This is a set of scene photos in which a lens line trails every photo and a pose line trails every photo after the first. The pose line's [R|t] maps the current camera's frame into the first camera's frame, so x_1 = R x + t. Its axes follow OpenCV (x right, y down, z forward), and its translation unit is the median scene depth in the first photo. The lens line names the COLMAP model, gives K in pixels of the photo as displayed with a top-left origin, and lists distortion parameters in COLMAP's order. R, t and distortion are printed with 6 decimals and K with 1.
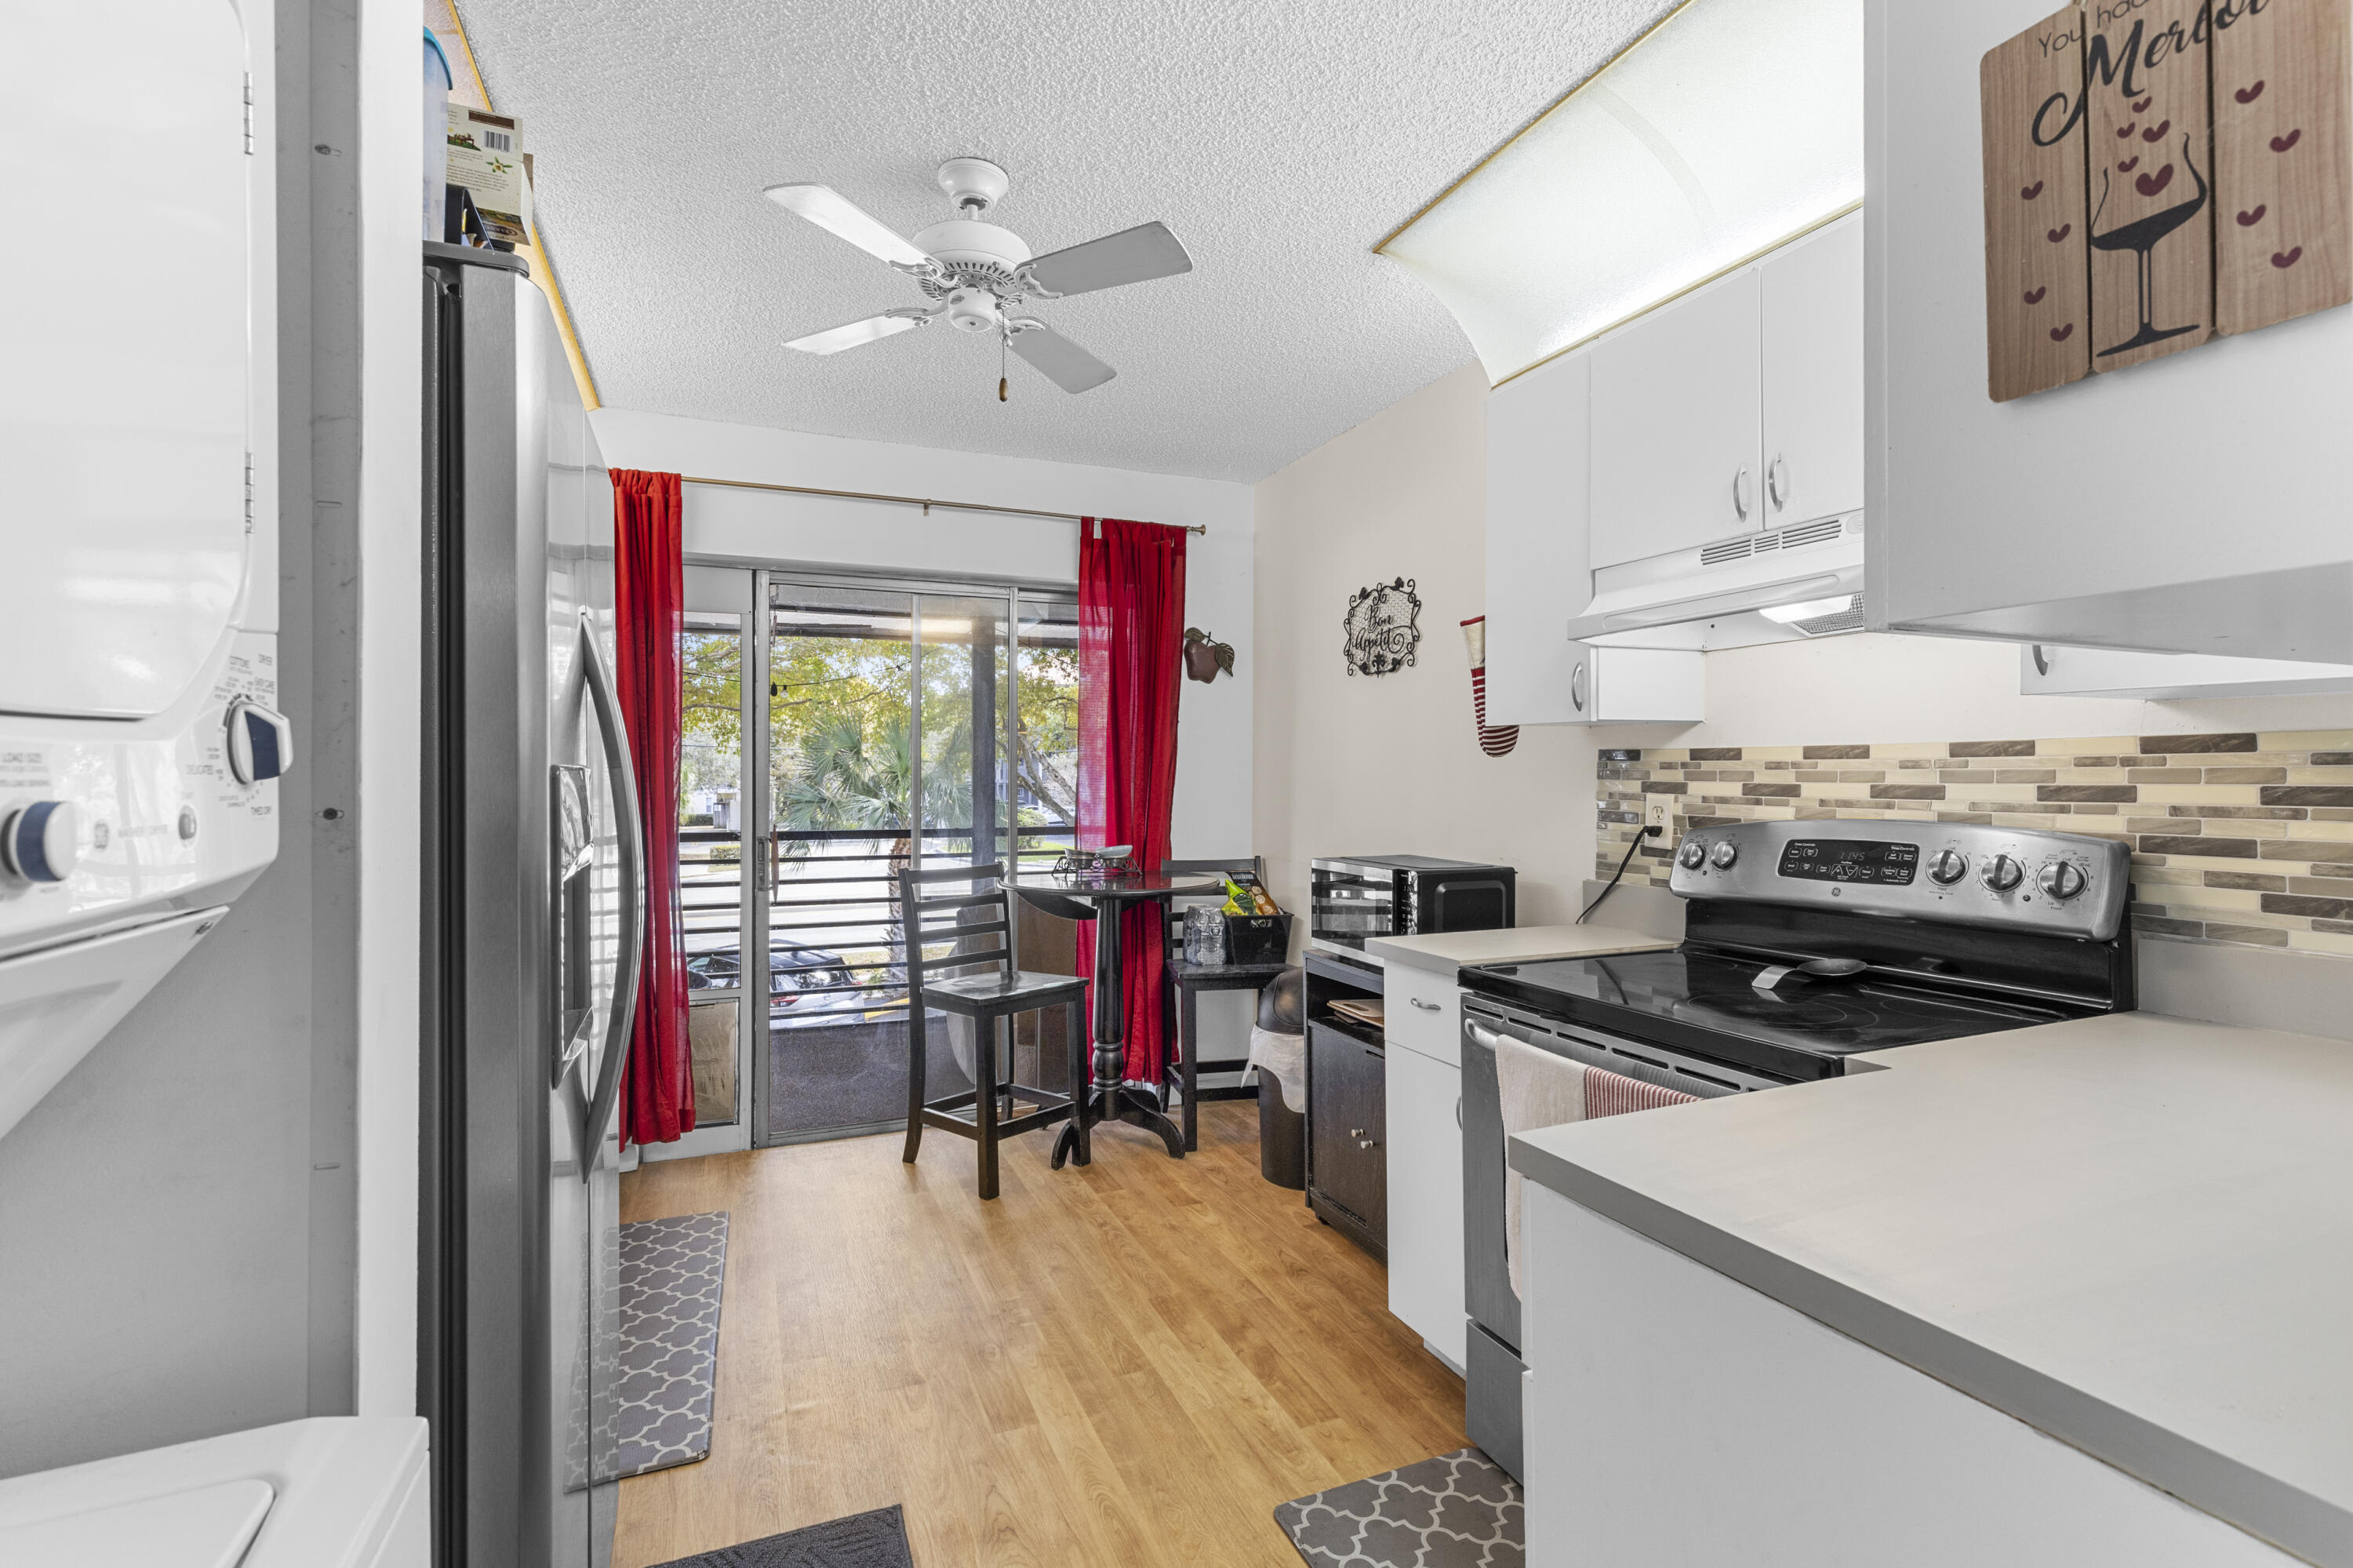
lens RADIAL K [[1057.7, 0, 1185.0], [0, 1057.7, 772.9], [0, 0, 1]] dist [0.005466, -0.001296]
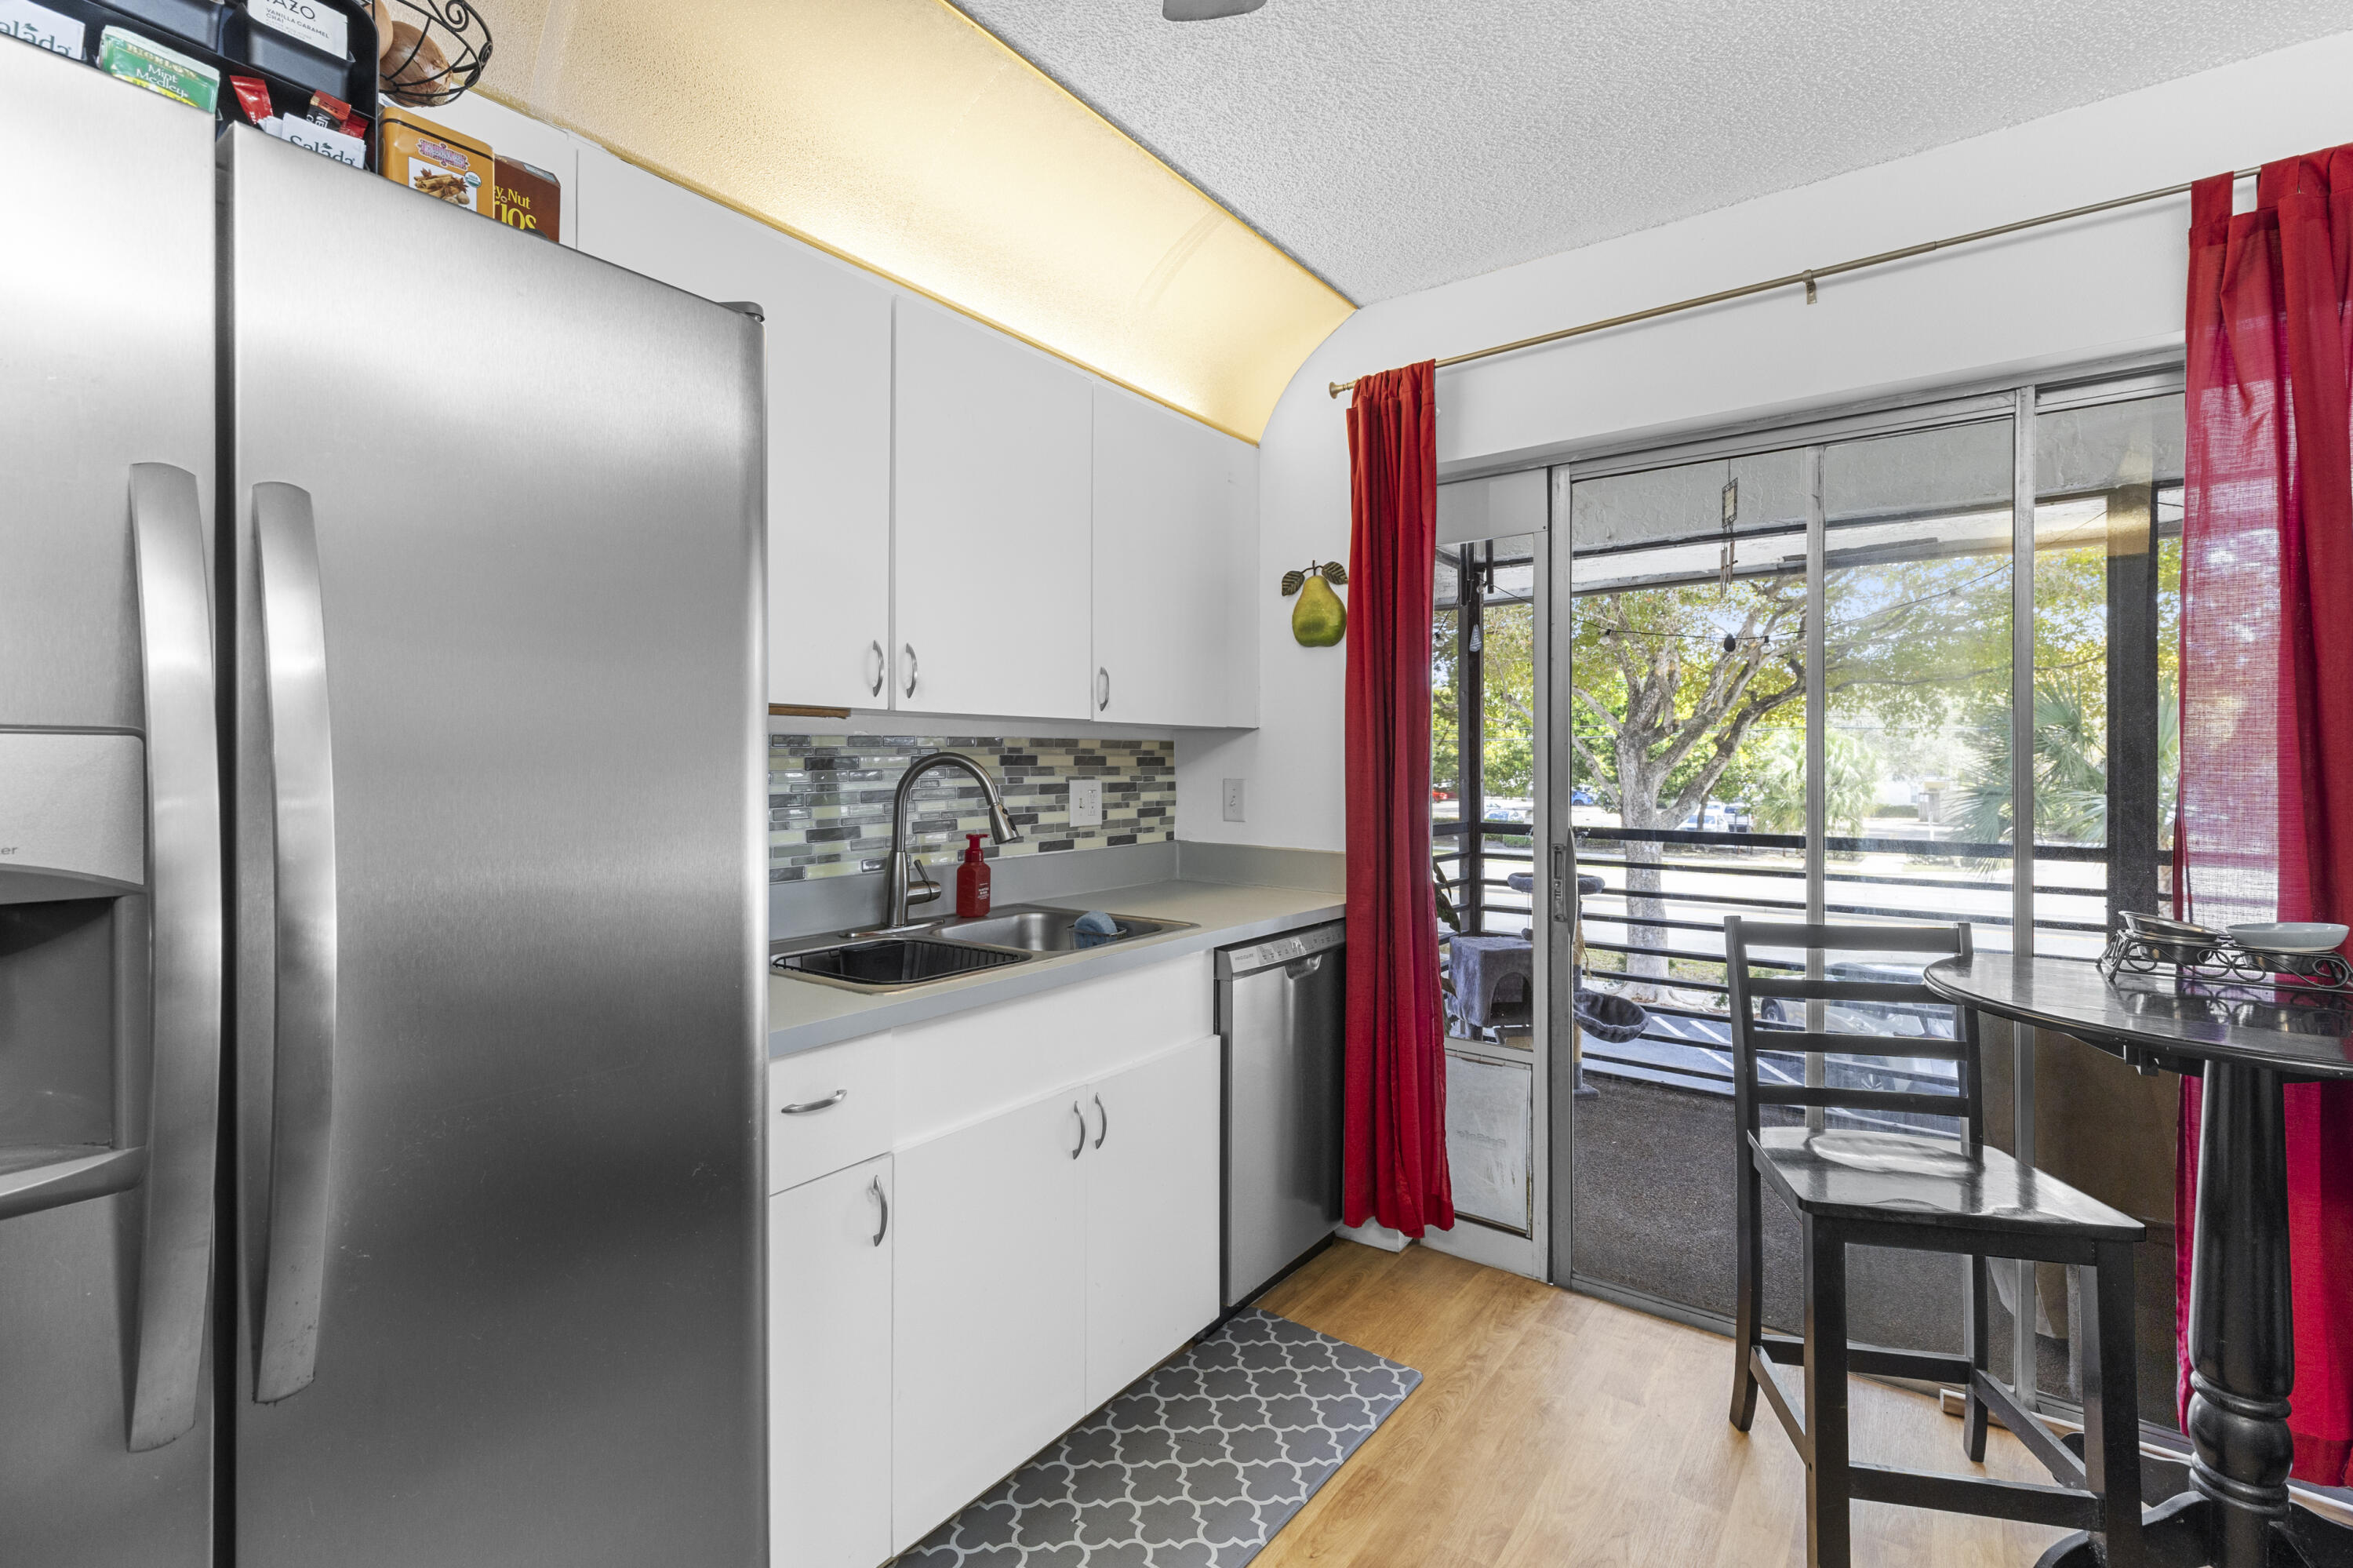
lens RADIAL K [[1057.7, 0, 1170.0], [0, 1057.7, 761.2], [0, 0, 1]] dist [0.005466, -0.001296]
pose [[0.509061, 0.000878, -0.860730, 0.074726], [0.000665, 0.999999, 0.001414, 0.004014], [0.860730, -0.001292, 0.509060, 0.419632]]
